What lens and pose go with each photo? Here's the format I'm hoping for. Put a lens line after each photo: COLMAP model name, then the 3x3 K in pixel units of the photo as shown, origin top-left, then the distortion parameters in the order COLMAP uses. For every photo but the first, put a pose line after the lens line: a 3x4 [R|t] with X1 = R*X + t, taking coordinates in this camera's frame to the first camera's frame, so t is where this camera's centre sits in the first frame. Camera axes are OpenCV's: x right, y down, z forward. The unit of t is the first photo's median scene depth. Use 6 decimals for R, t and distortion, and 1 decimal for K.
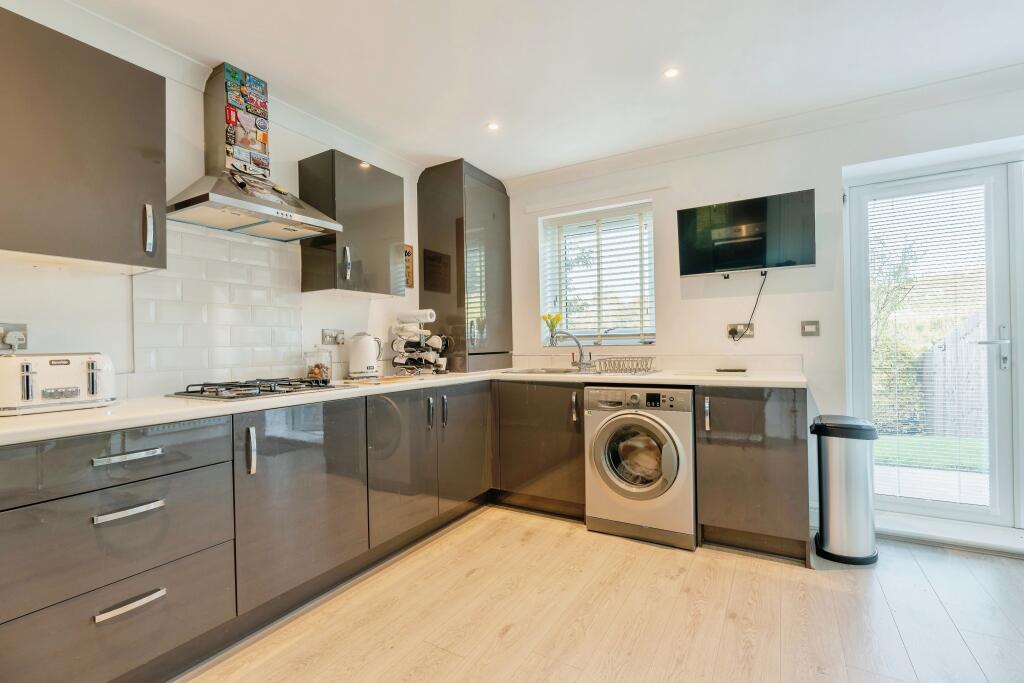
lens RADIAL K [[461.0, 0, 508.5], [0, 461.0, 366.3], [0, 0, 1]] dist [0.000523, 0.000768]
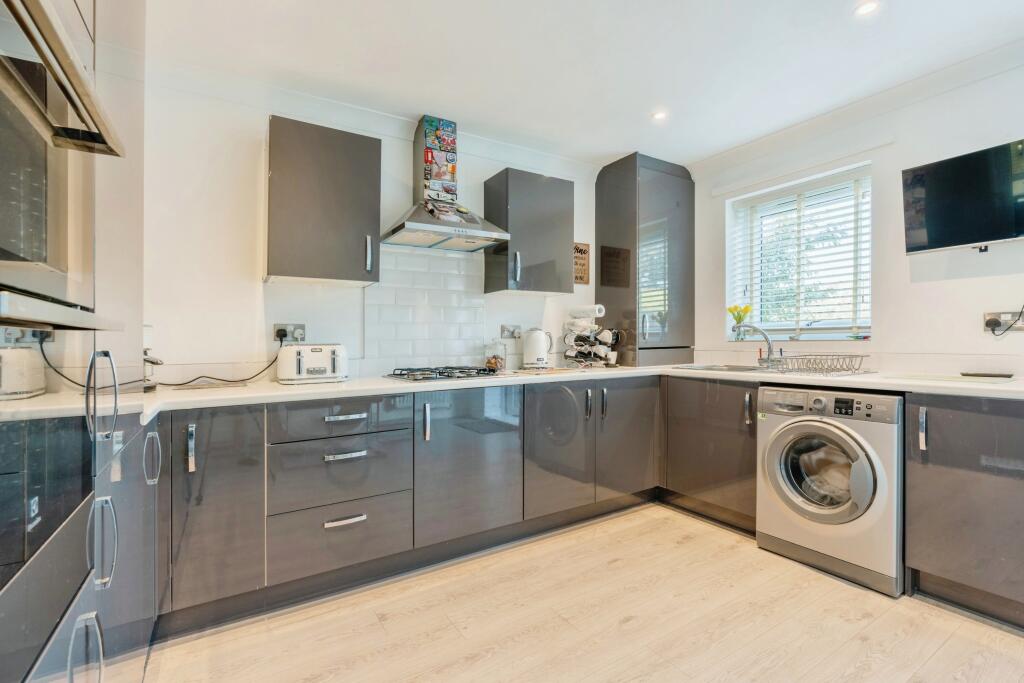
lens RADIAL K [[461.0, 0, 508.5], [0, 461.0, 366.3], [0, 0, 1]] dist [0.000523, 0.000768]
pose [[0.888314, 0.031390, -0.458162, 0.140764], [-0.025046, 0.999488, 0.019917, -0.000889], [0.458553, -0.006217, 0.888645, -0.015677]]
